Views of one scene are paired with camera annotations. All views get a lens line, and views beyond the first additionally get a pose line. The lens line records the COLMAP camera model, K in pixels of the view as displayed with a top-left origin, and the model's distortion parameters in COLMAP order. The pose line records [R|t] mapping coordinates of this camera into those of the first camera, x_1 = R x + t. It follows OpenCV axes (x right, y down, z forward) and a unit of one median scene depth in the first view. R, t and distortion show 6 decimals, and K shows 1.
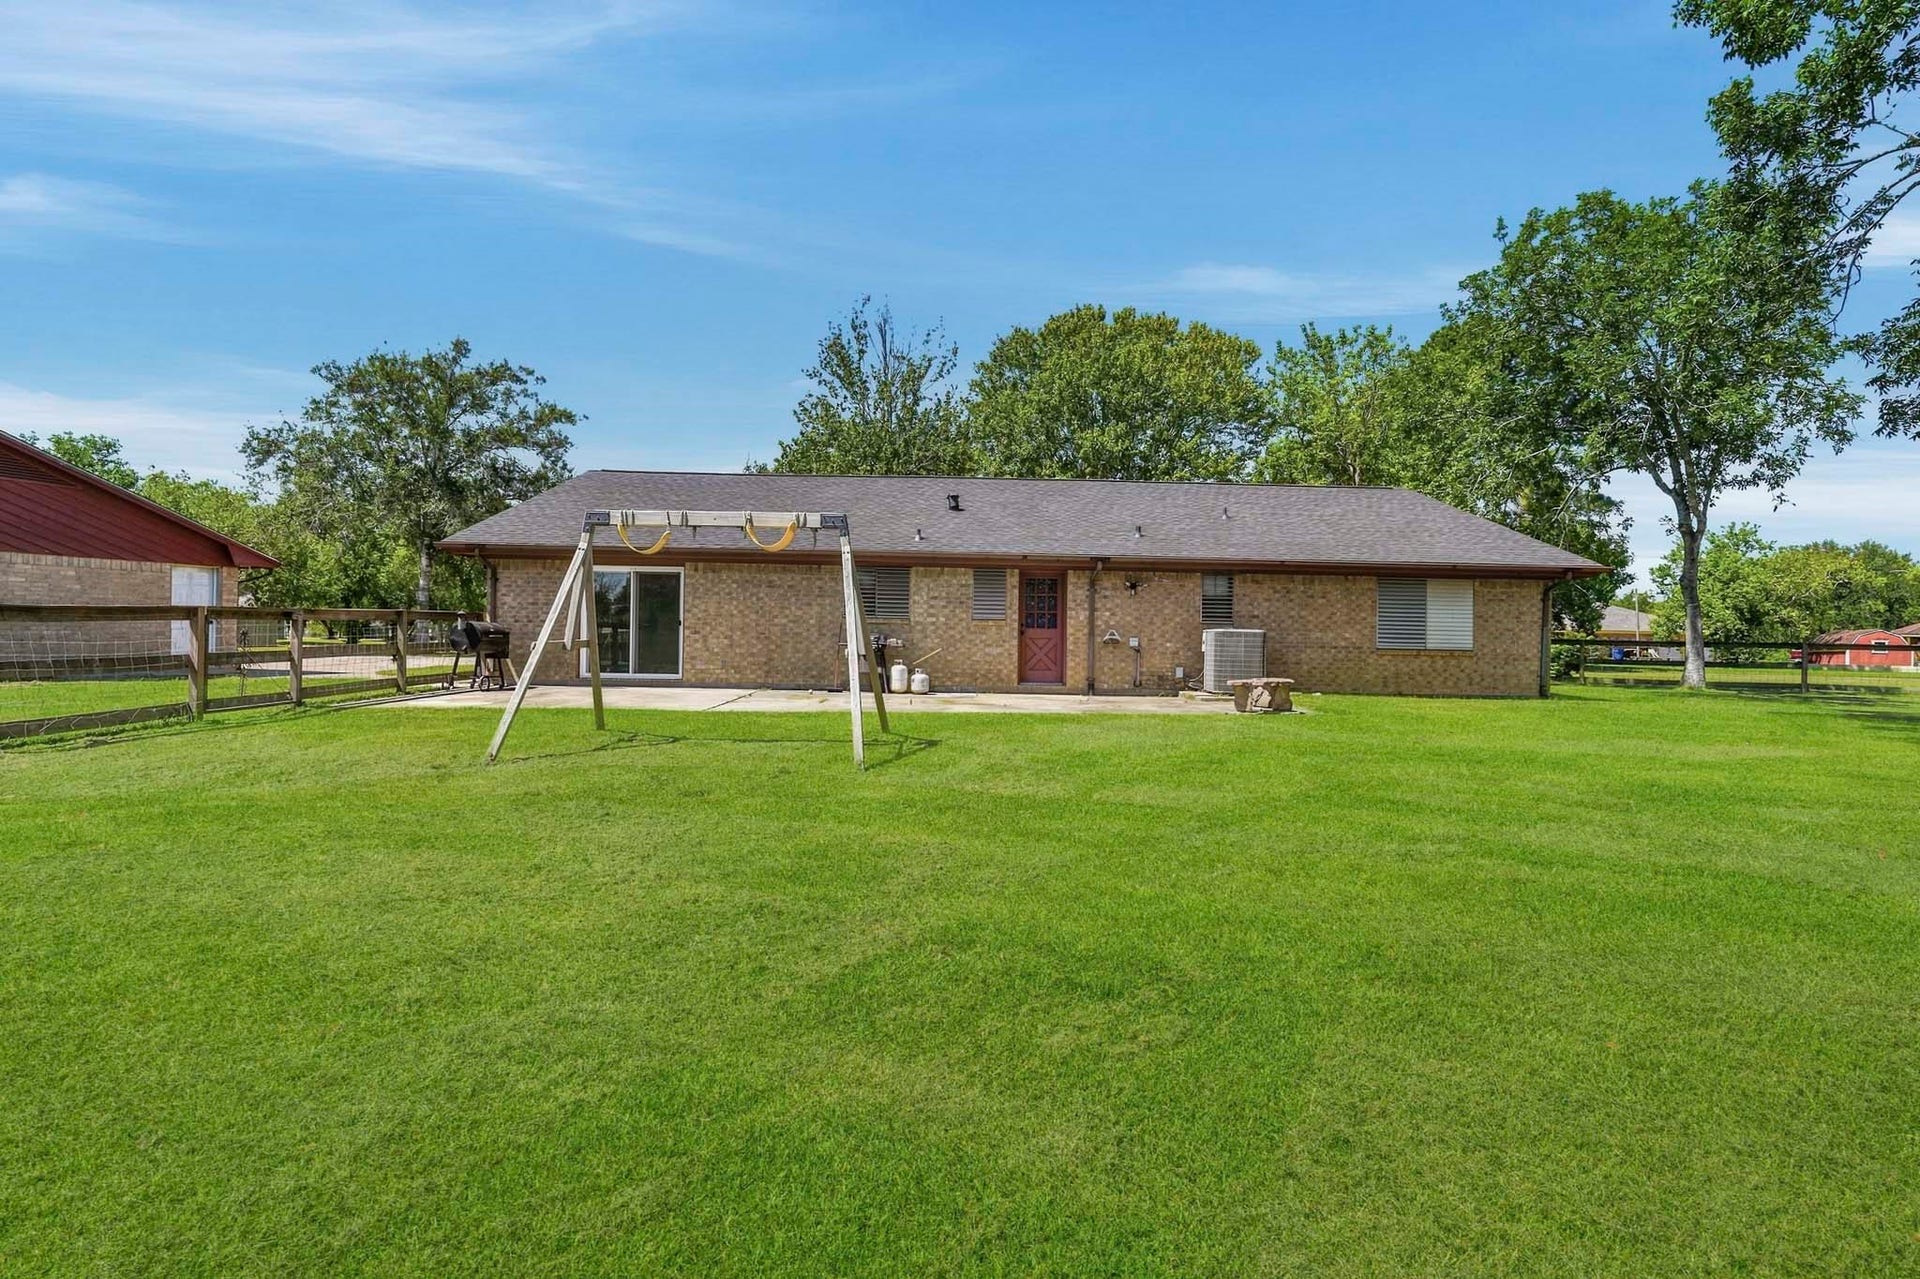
lens RADIAL K [[837.4, 0, 949.2], [0, 837.4, 639.1], [0, 0, 1]] dist [0.001212, 0.000072]
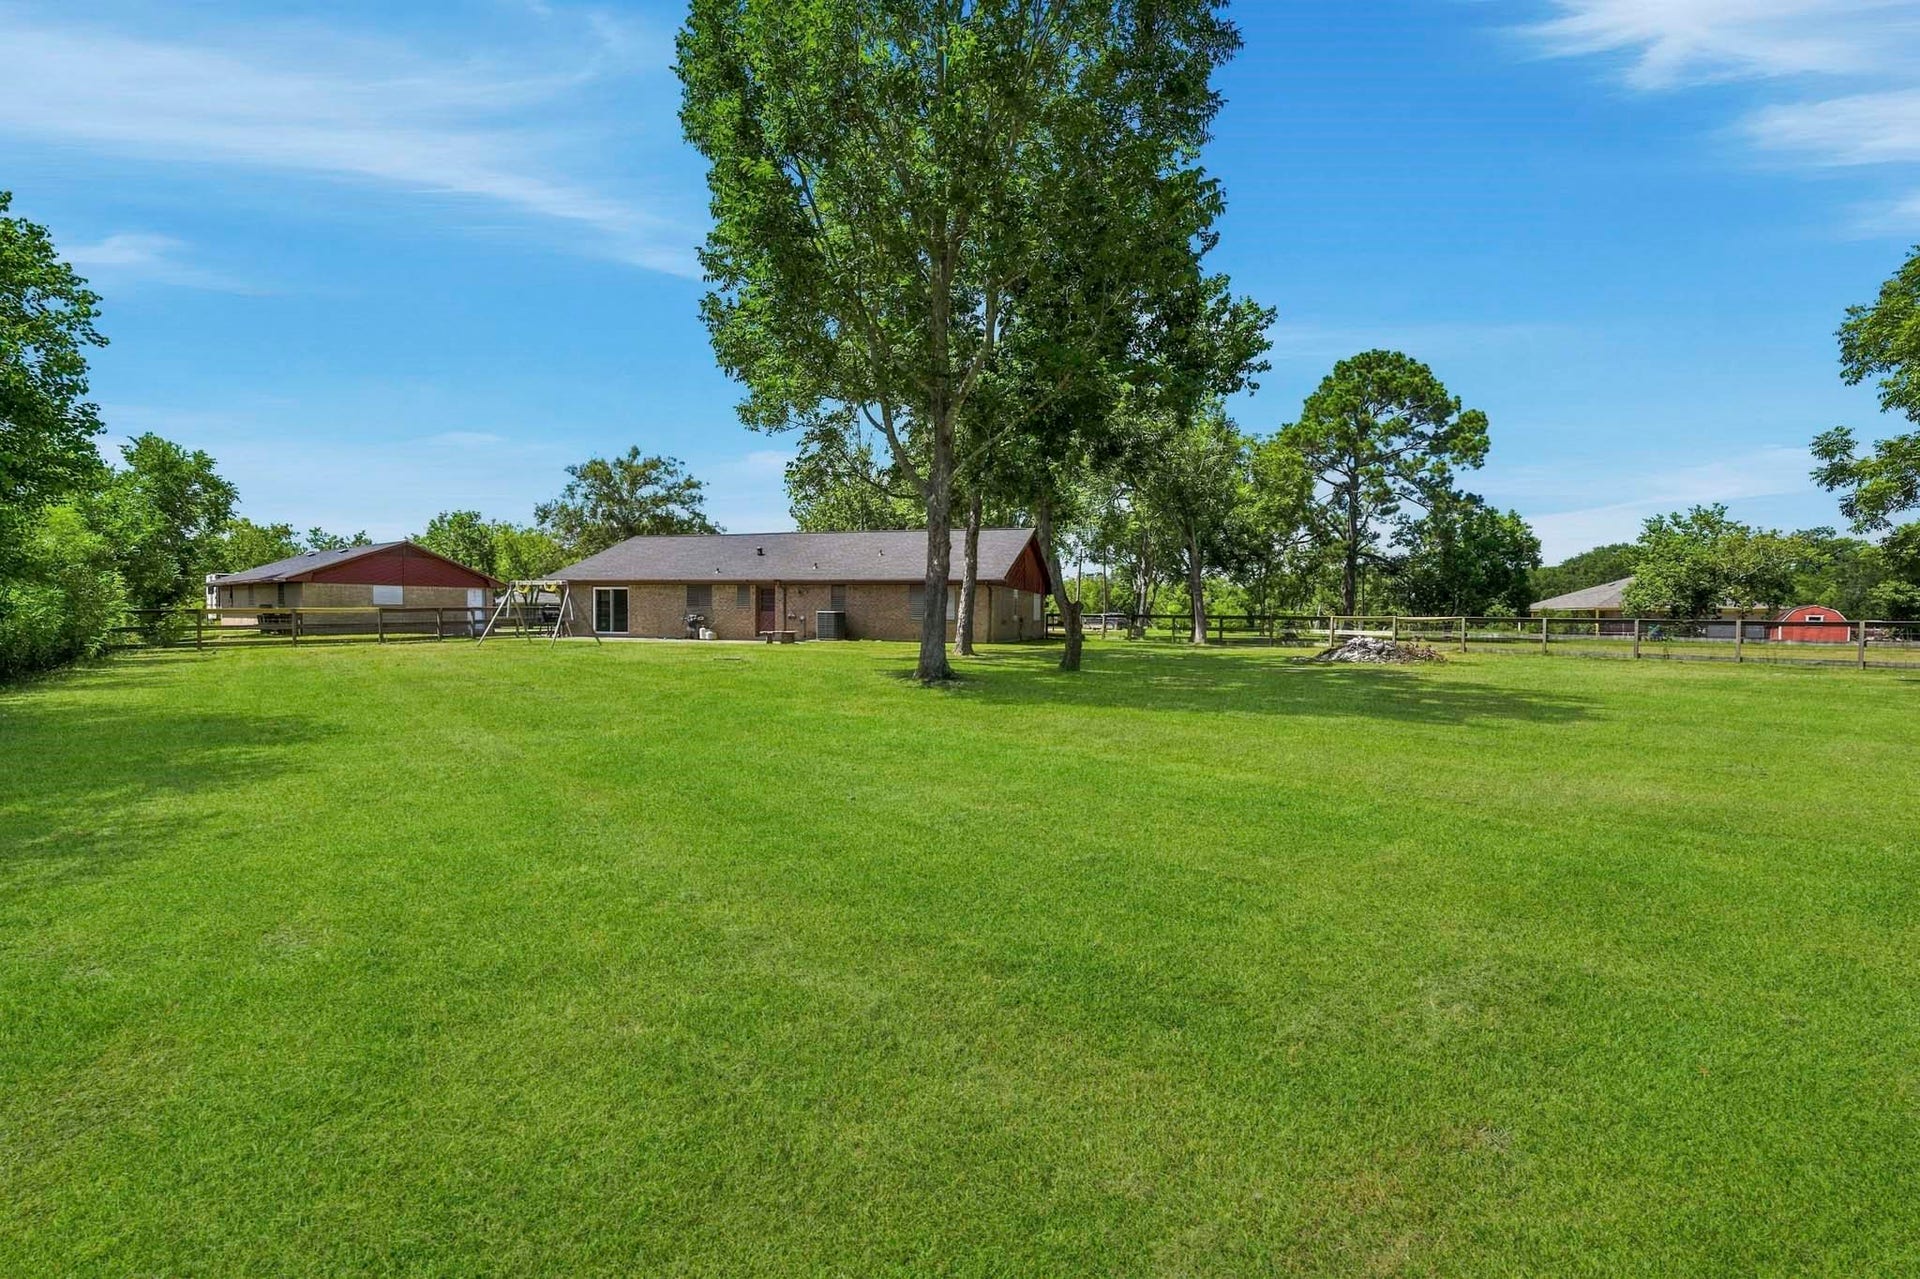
lens RADIAL K [[837.4, 0, 949.2], [0, 837.4, 639.1], [0, 0, 1]] dist [0.001212, 0.000072]
pose [[0.951916, 0.001429, -0.306355, 1.273378], [0.002281, 0.999928, 0.011750, 0.035837], [0.306350, -0.011884, 0.951845, -0.996128]]
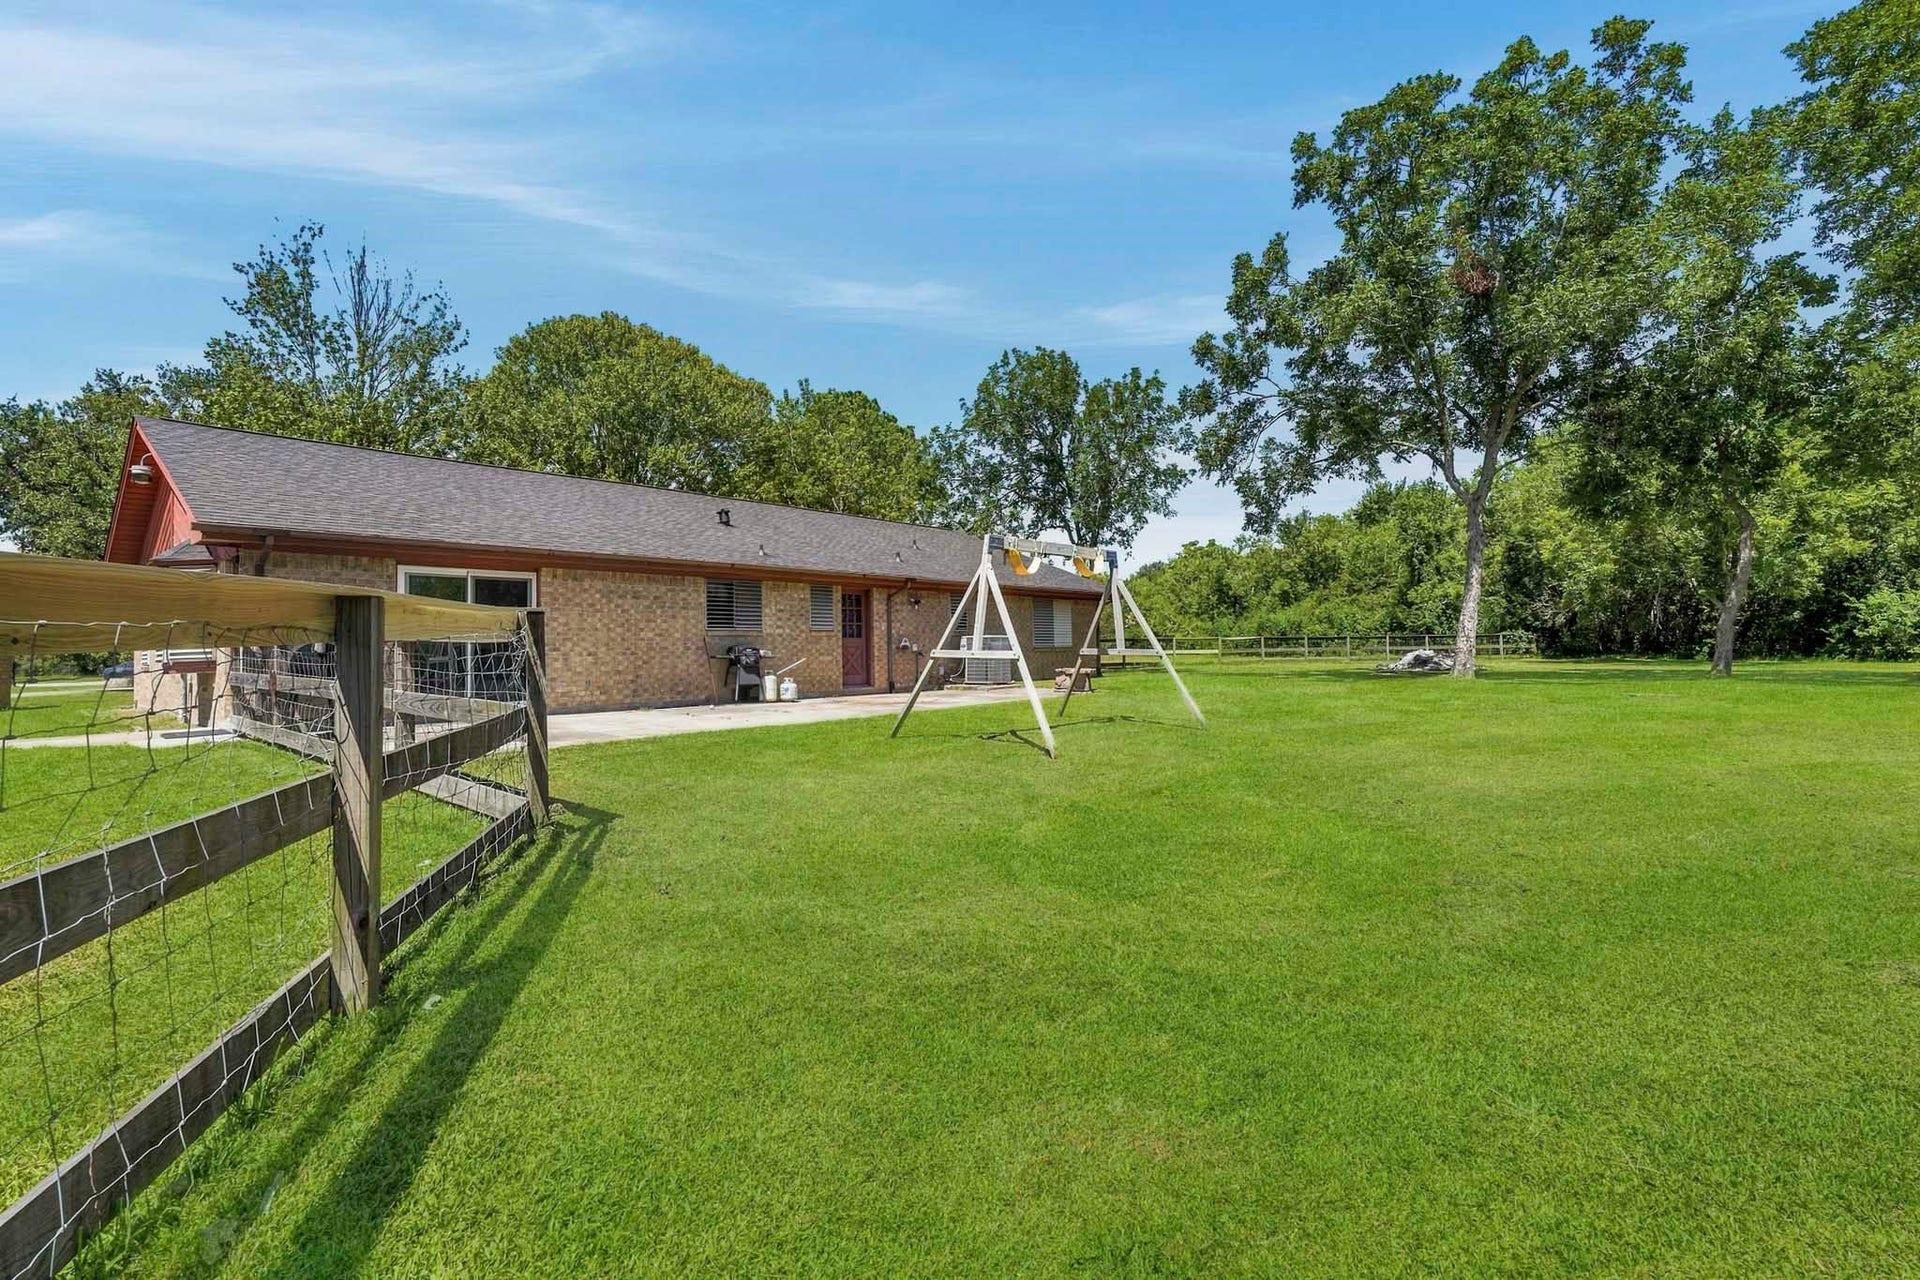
lens RADIAL K [[837.4, 0, 949.2], [0, 837.4, 639.6], [0, 0, 1]] dist [0.001212, 0.000072]
pose [[0.698435, -0.019569, 0.715406, -0.618231], [0.031847, 0.999486, -0.003752, -0.002176], [-0.714964, 0.025404, 0.698699, 0.111288]]
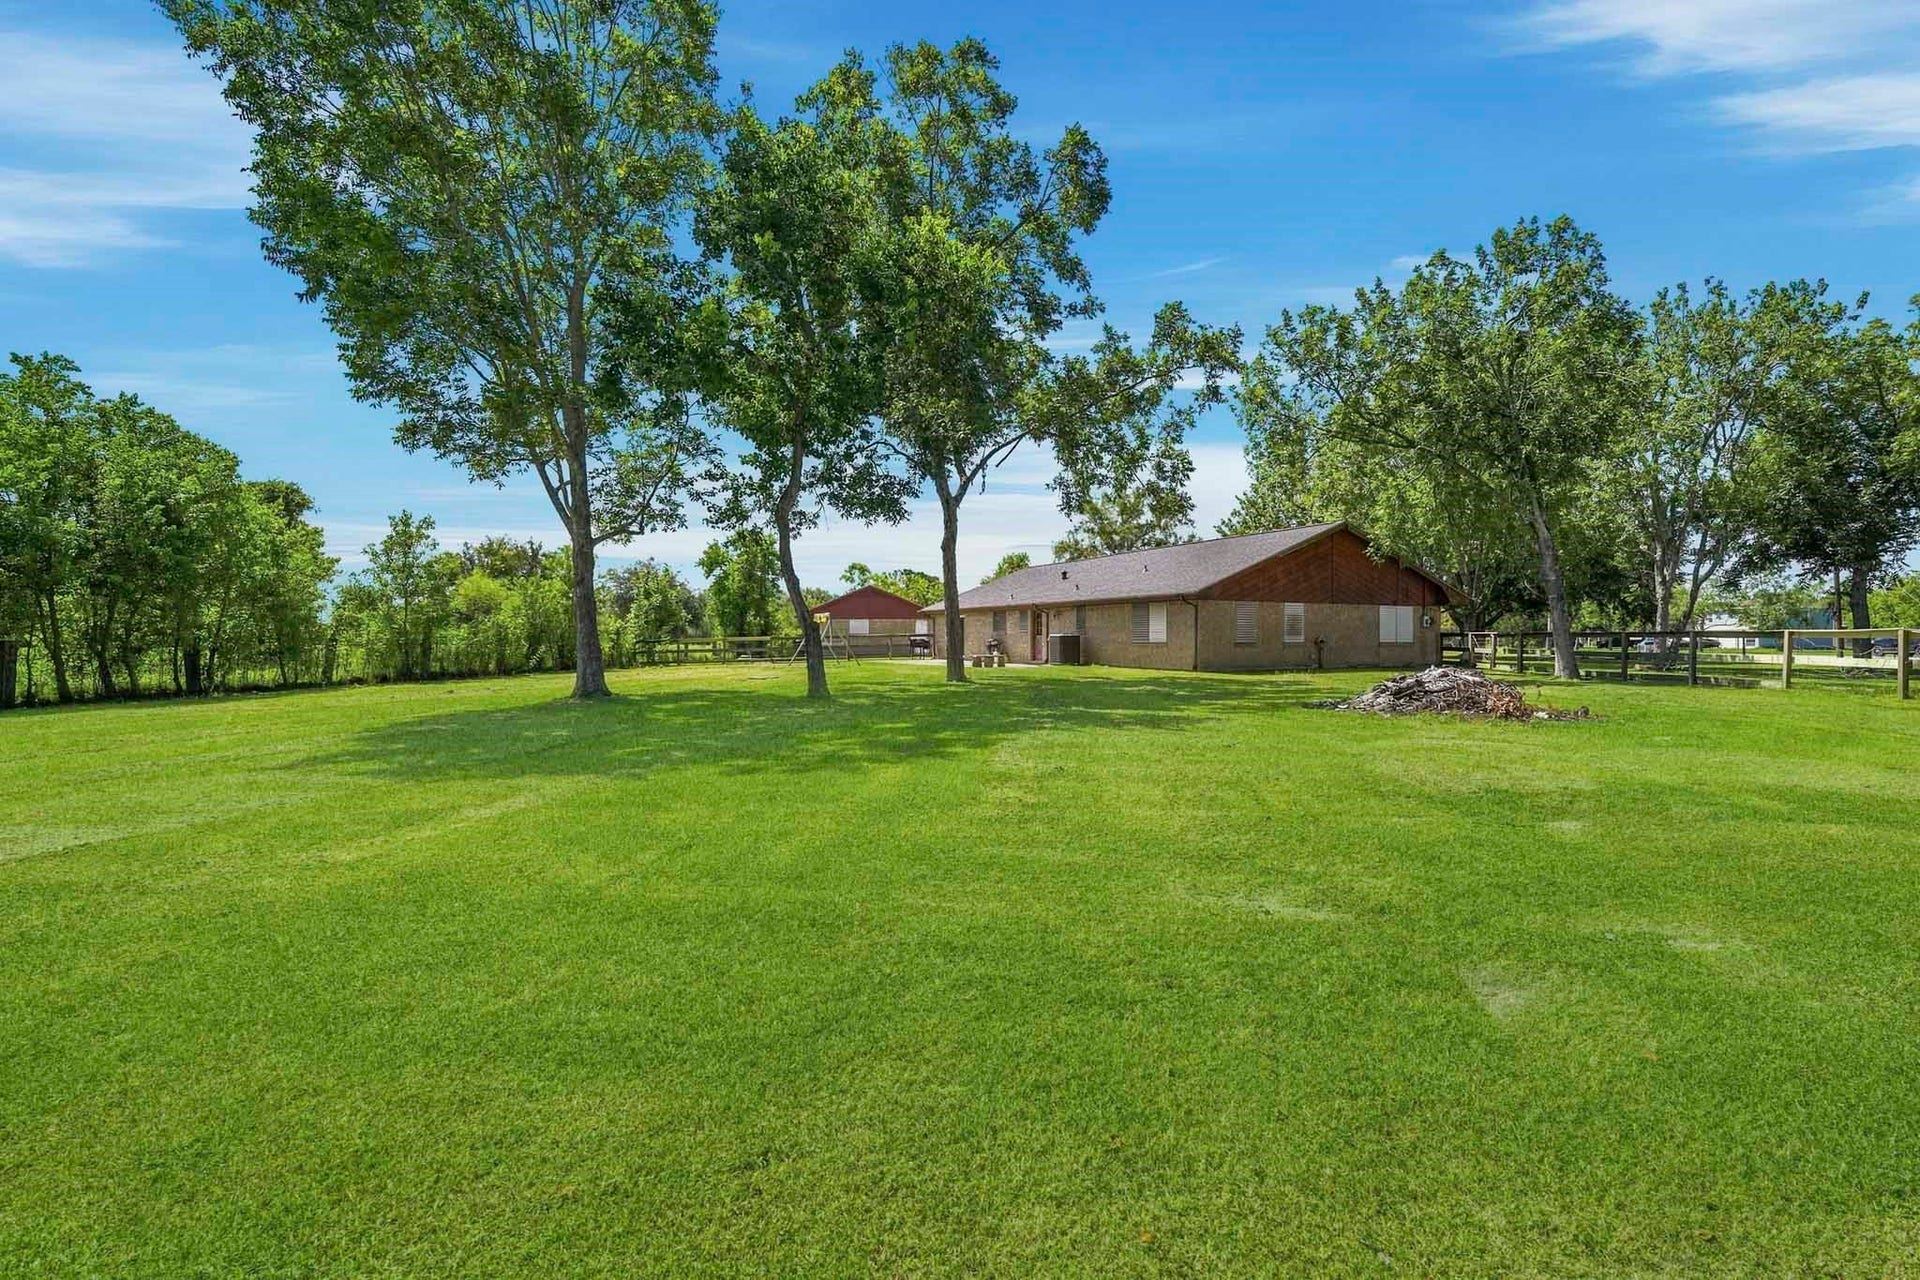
lens RADIAL K [[837.4, 0, 949.2], [0, 837.4, 639.6], [0, 0, 1]] dist [0.001212, 0.000072]
pose [[0.420086, -0.016481, -0.907334, 2.035966], [-0.001038, 0.999826, -0.018642, 0.039792], [0.907483, 0.008773, 0.419996, -0.146046]]
